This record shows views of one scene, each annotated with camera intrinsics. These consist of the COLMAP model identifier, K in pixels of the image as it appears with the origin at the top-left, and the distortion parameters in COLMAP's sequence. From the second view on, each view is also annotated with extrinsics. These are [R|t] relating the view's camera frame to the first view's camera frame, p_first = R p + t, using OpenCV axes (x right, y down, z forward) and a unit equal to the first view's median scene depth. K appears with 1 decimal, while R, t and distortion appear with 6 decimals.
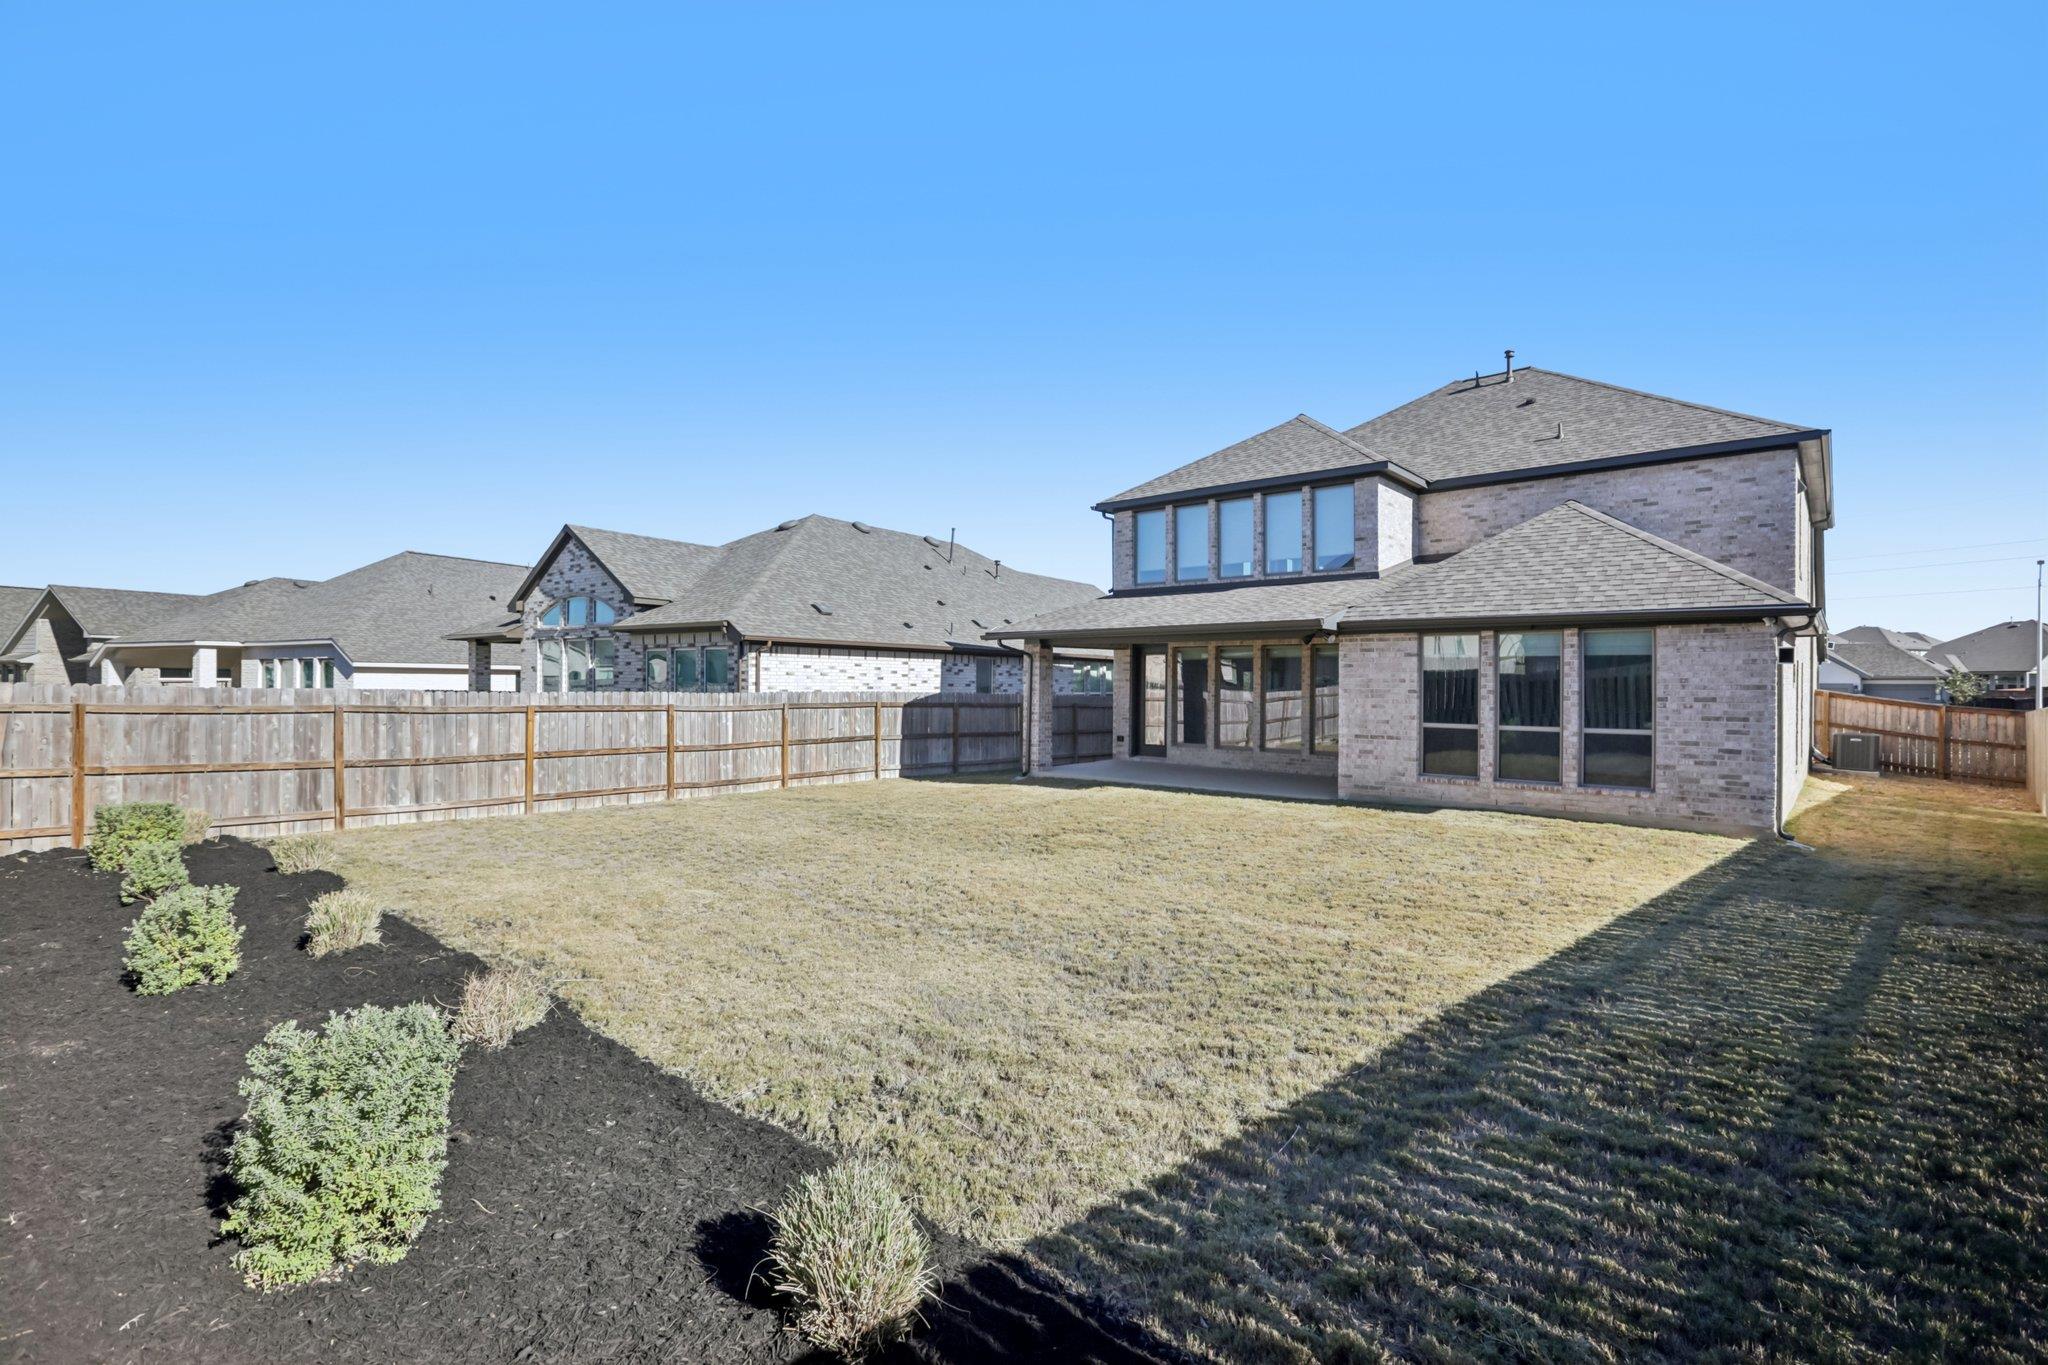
lens RADIAL K [[928.0, 0, 1022.4], [0, 928.0, 686.8], [0, 0, 1]] dist [-0.004040, 0.000043]
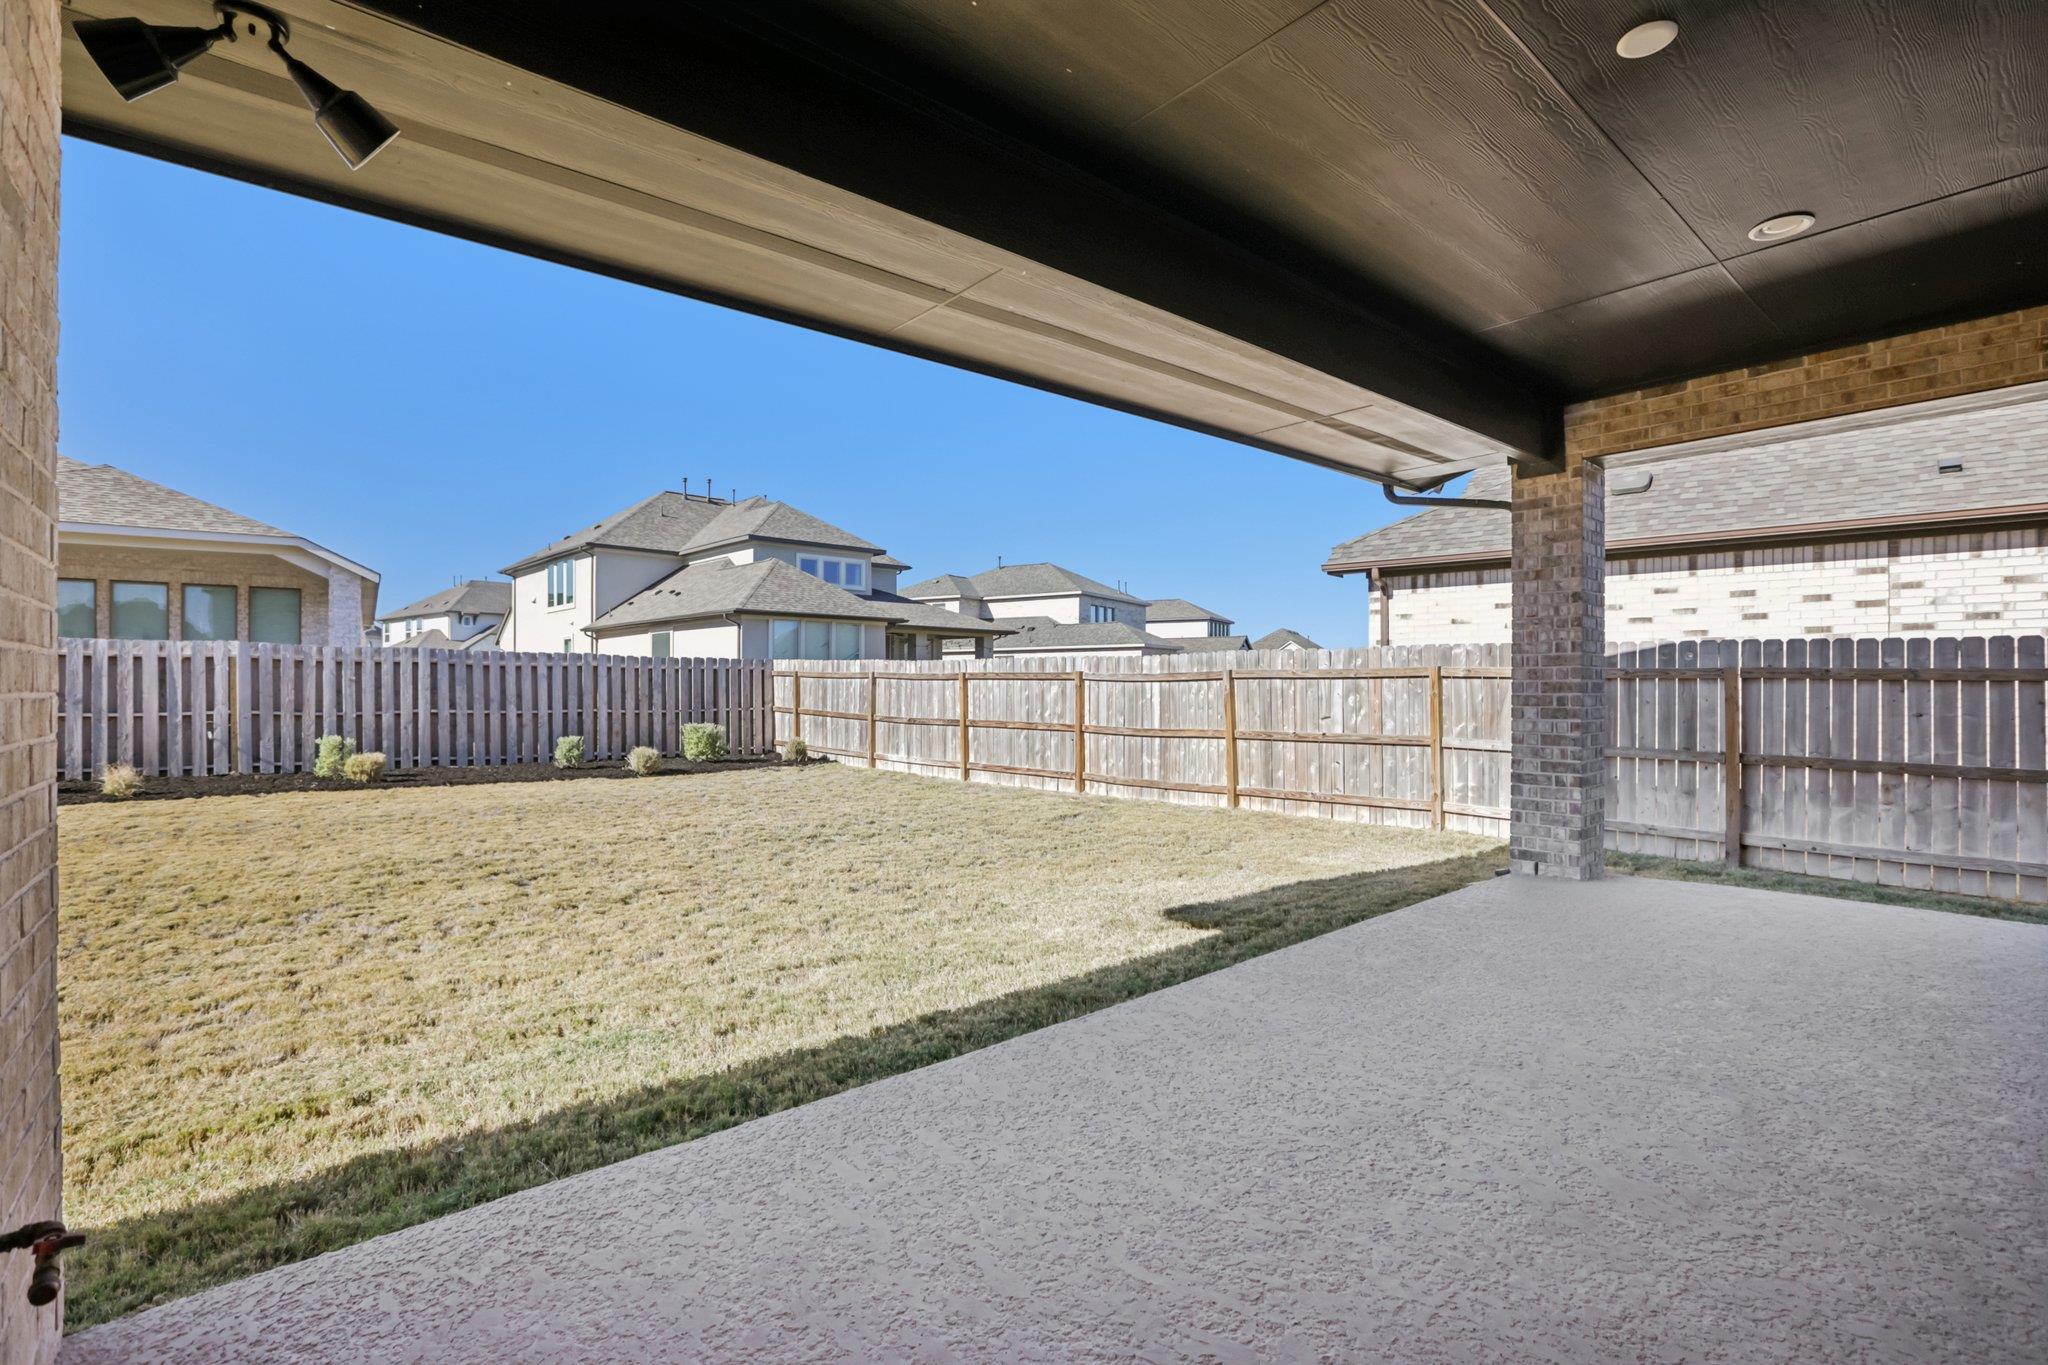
lens RADIAL K [[928.0, 0, 1018.8], [0, 928.0, 677.2], [0, 0, 1]] dist [-0.004040, 0.000043]
pose [[-0.073736, -0.003533, -0.997272, 0.401974], [0.005121, 0.999979, -0.003921, 0.025725], [0.997265, -0.005396, -0.073717, 0.986819]]
